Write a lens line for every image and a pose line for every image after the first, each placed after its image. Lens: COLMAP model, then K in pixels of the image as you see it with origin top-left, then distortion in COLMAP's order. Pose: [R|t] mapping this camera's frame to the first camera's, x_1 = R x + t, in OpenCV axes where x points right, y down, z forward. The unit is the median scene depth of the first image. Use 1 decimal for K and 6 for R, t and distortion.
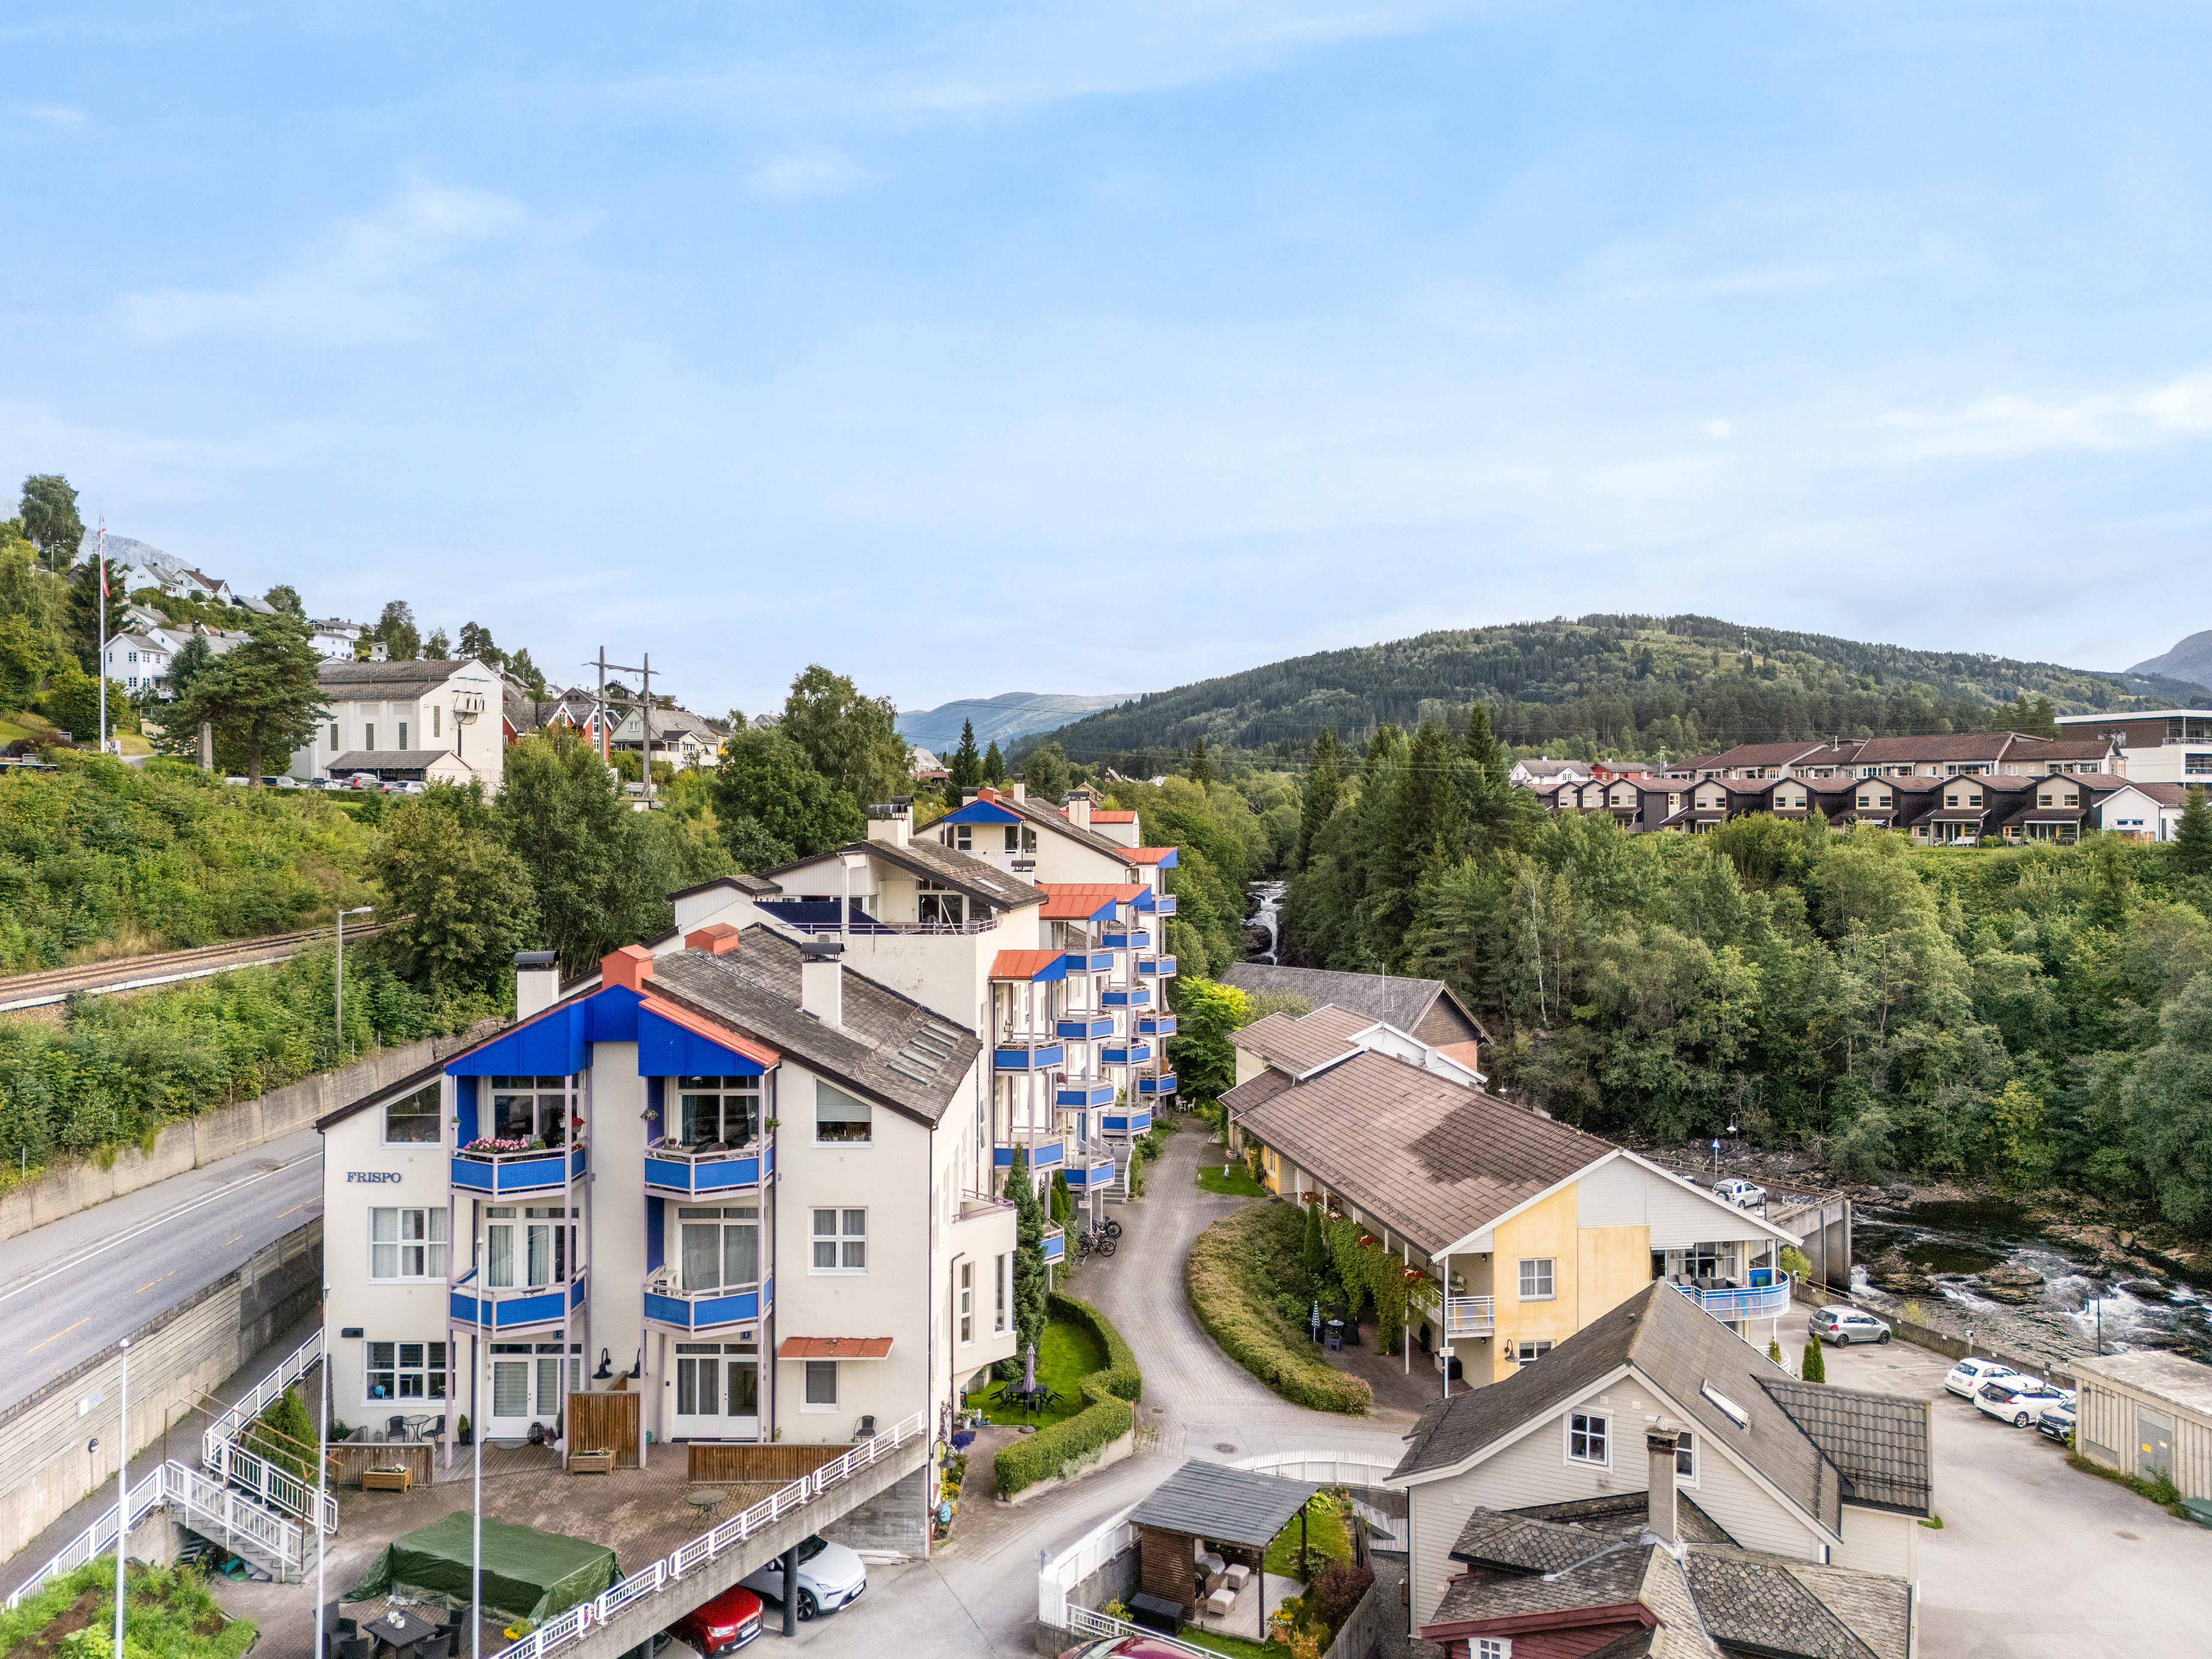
lens RADIAL K [[1639.1, 0, 1102.3], [0, 1639.1, 819.5], [0, 0, 1]] dist [0.081212, -0.033680]
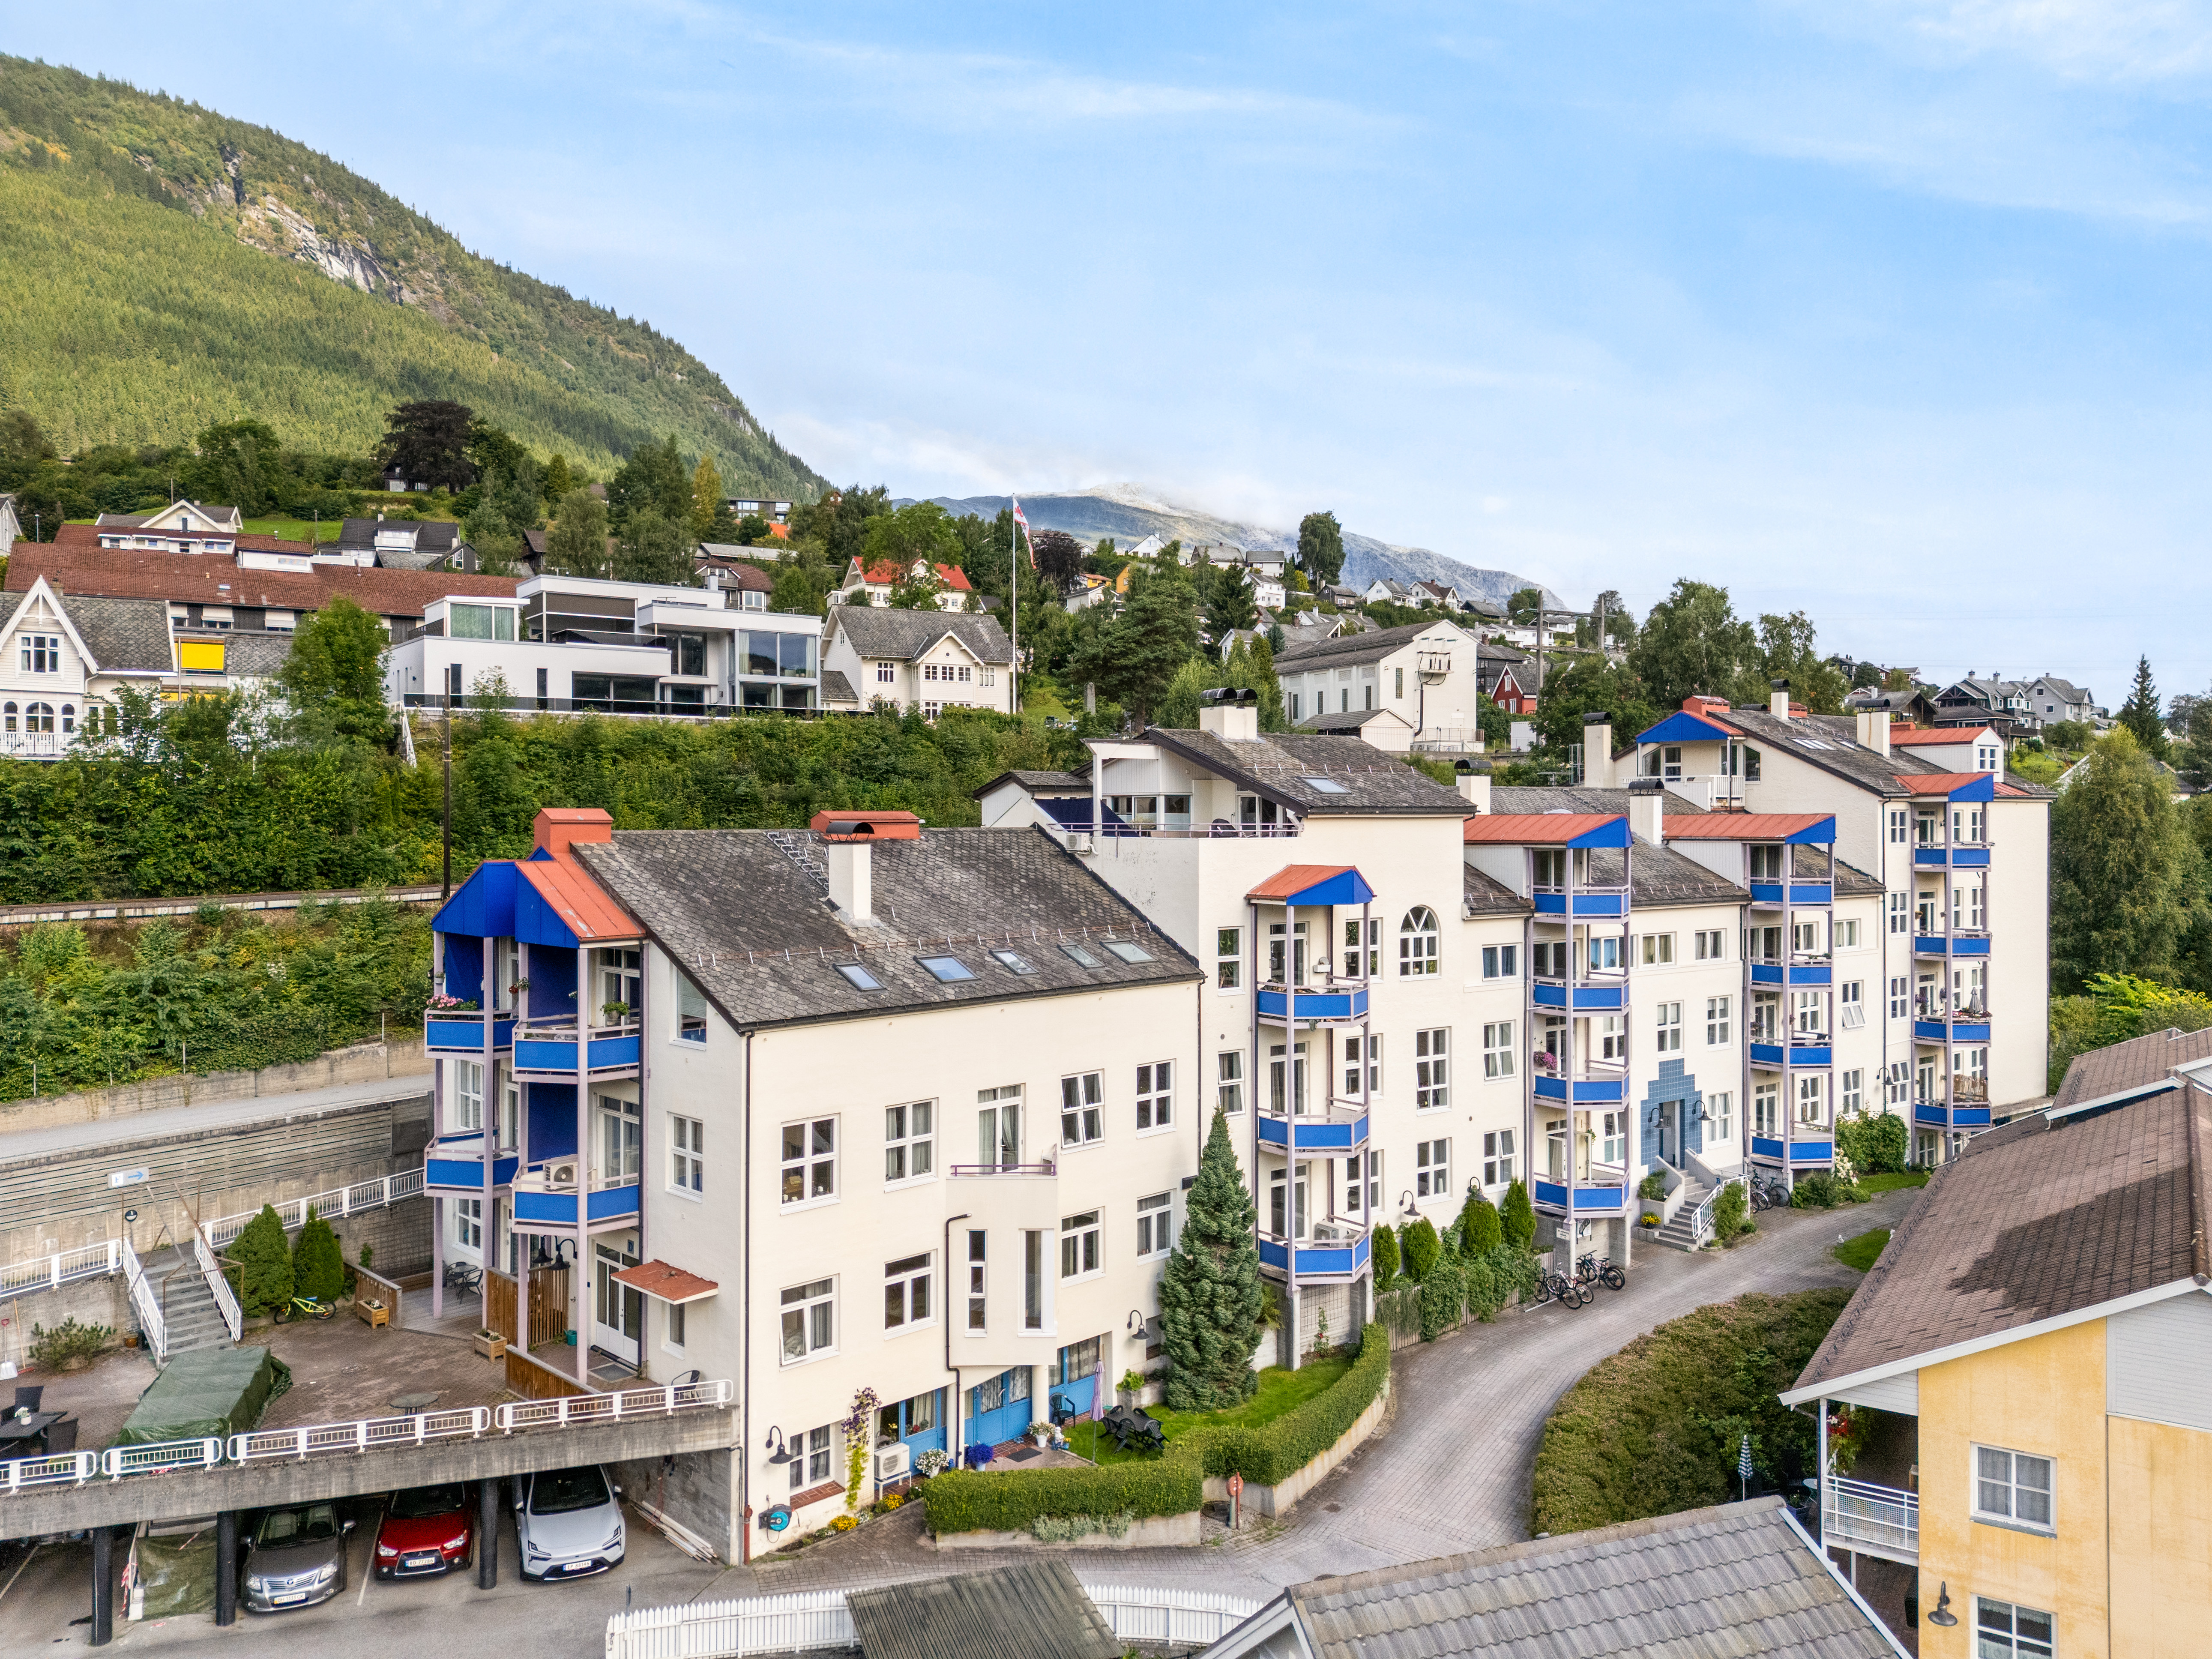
lens RADIAL K [[1639.1, 0, 1105.8], [0, 1639.1, 822.3], [0, 0, 1]] dist [0.081212, -0.033680]
pose [[0.717472, 0.003020, -0.696581, 0.230340], [-0.002161, 0.999995, 0.002110, 0.032643], [0.696584, -0.000009, 0.717475, 0.215731]]
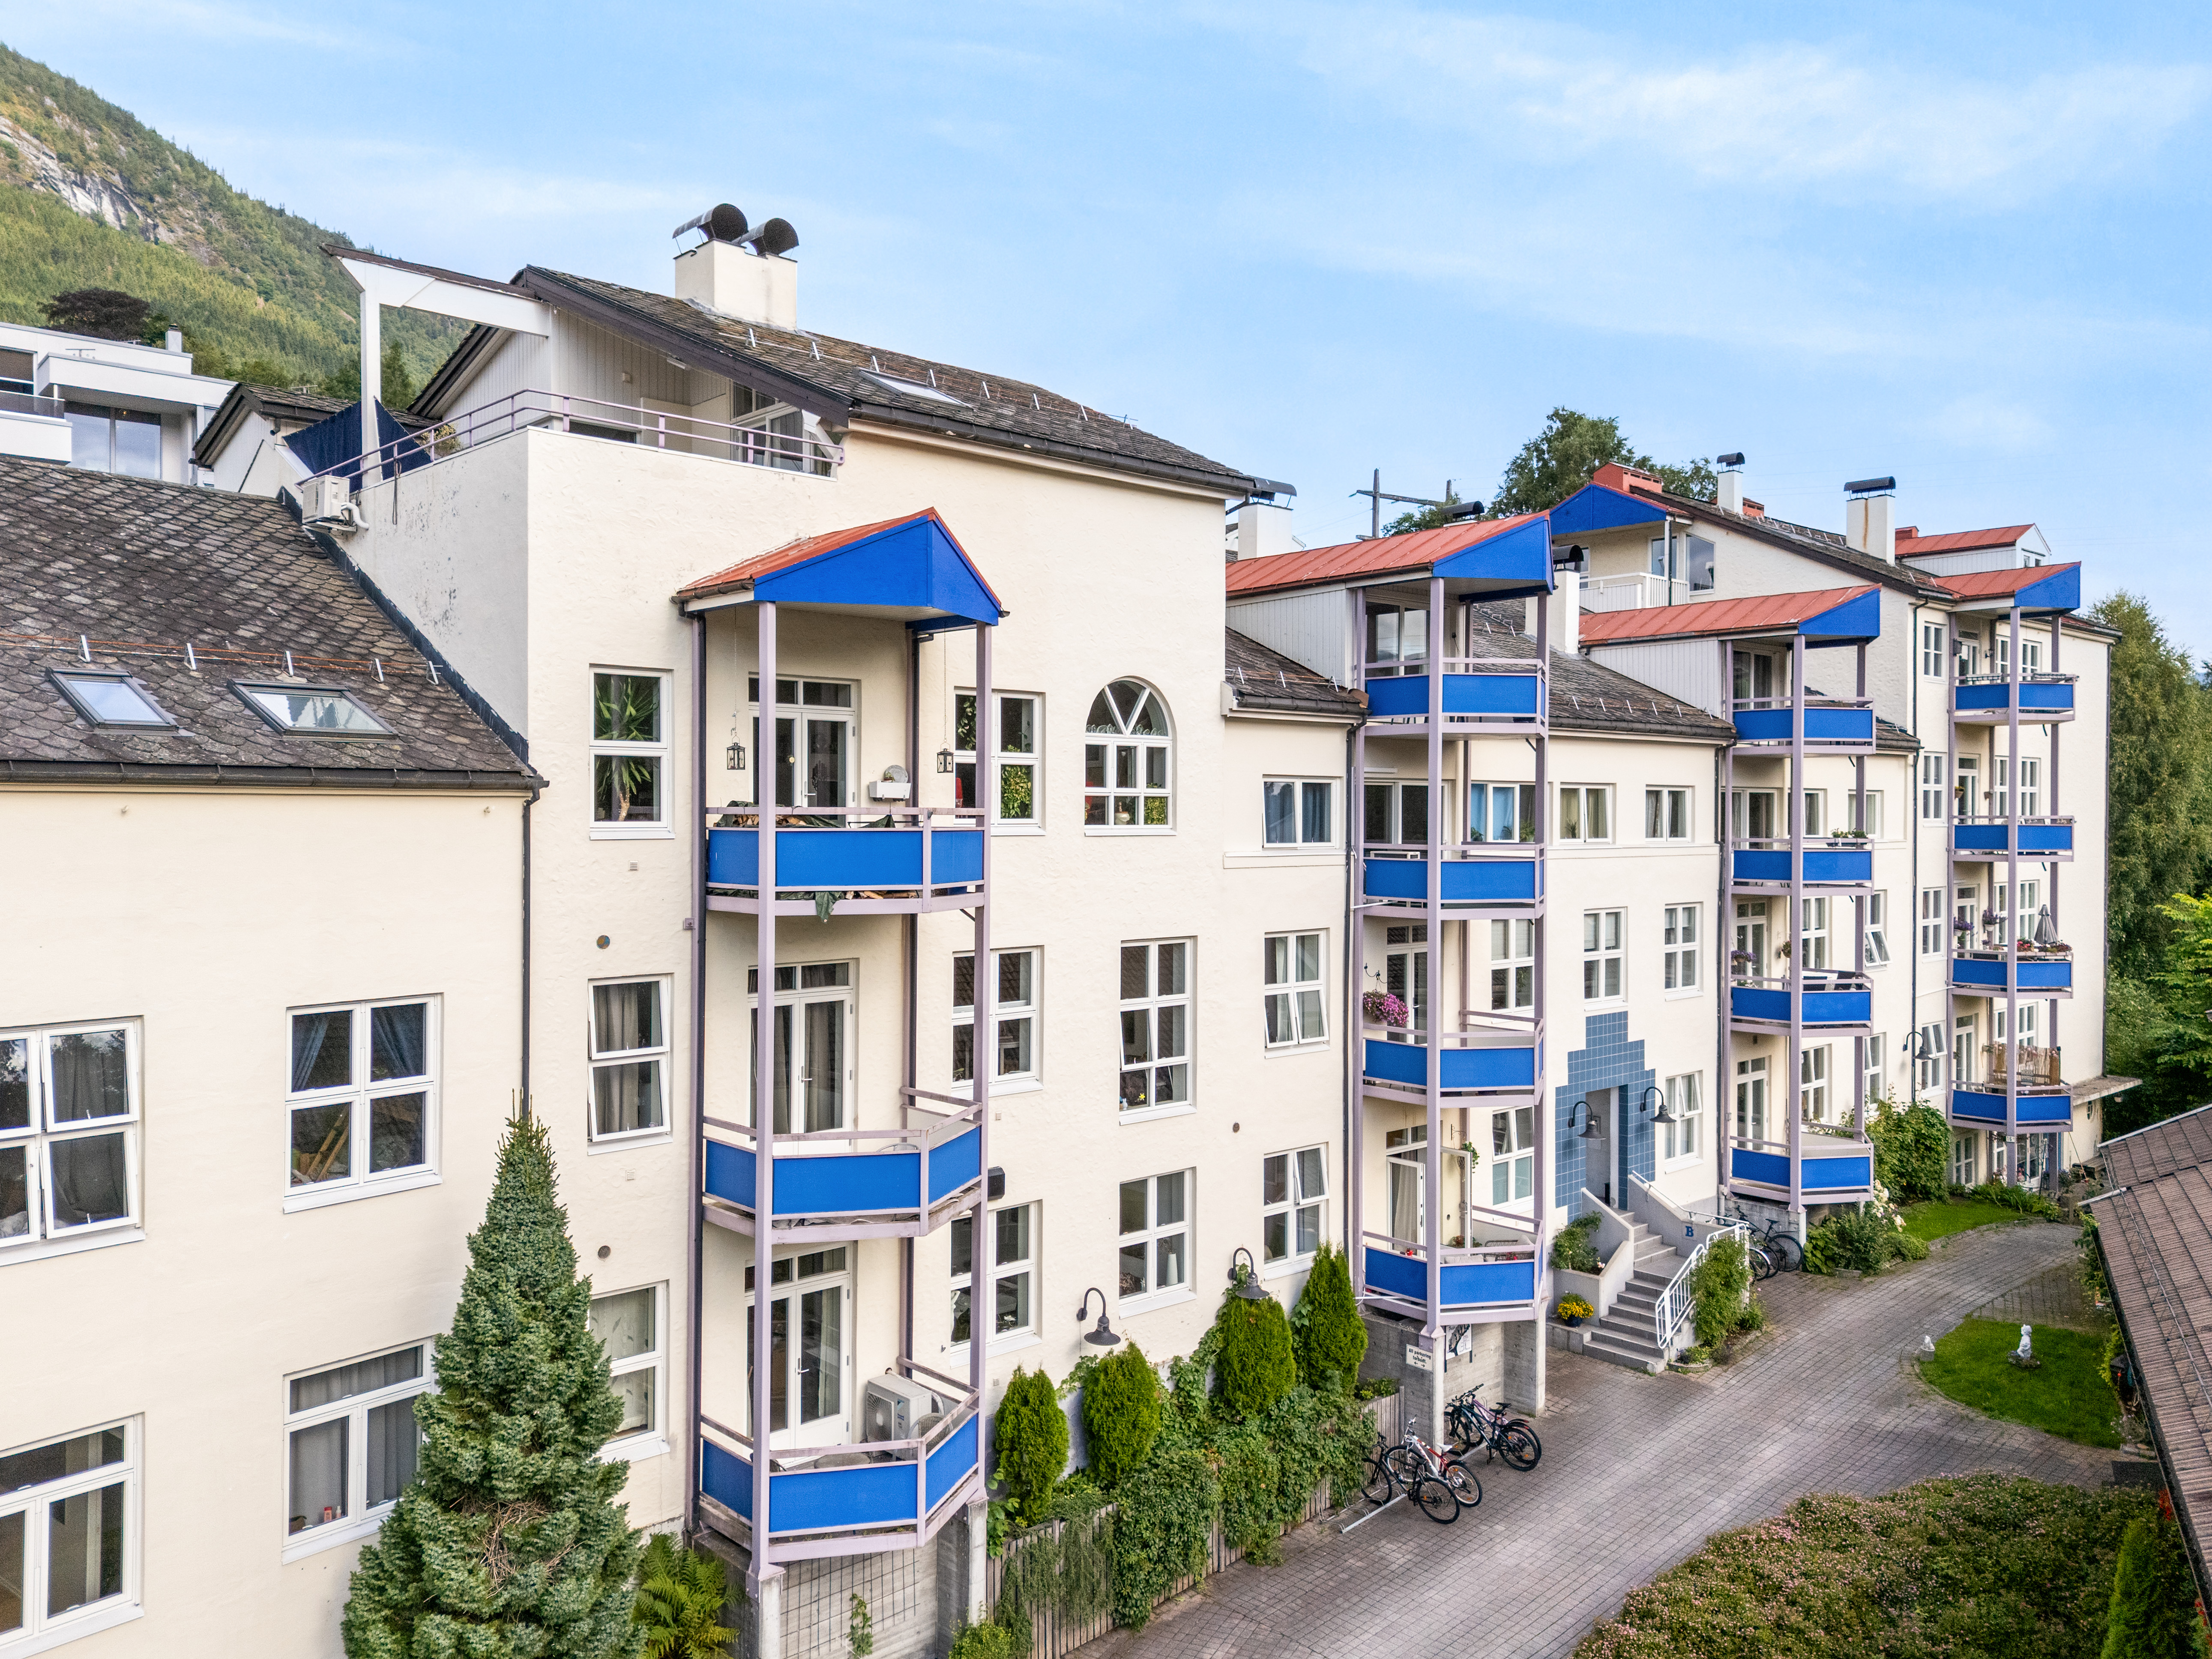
lens RADIAL K [[1638.9, 0, 1099.5], [0, 1638.9, 828.3], [0, 0, 1]] dist [0.081212, -0.033680]
pose [[0.778310, 0.007642, -0.627834, 0.105147], [-0.006066, 0.999971, 0.004652, 0.075645], [0.627851, 0.000188, 0.778333, 0.437174]]
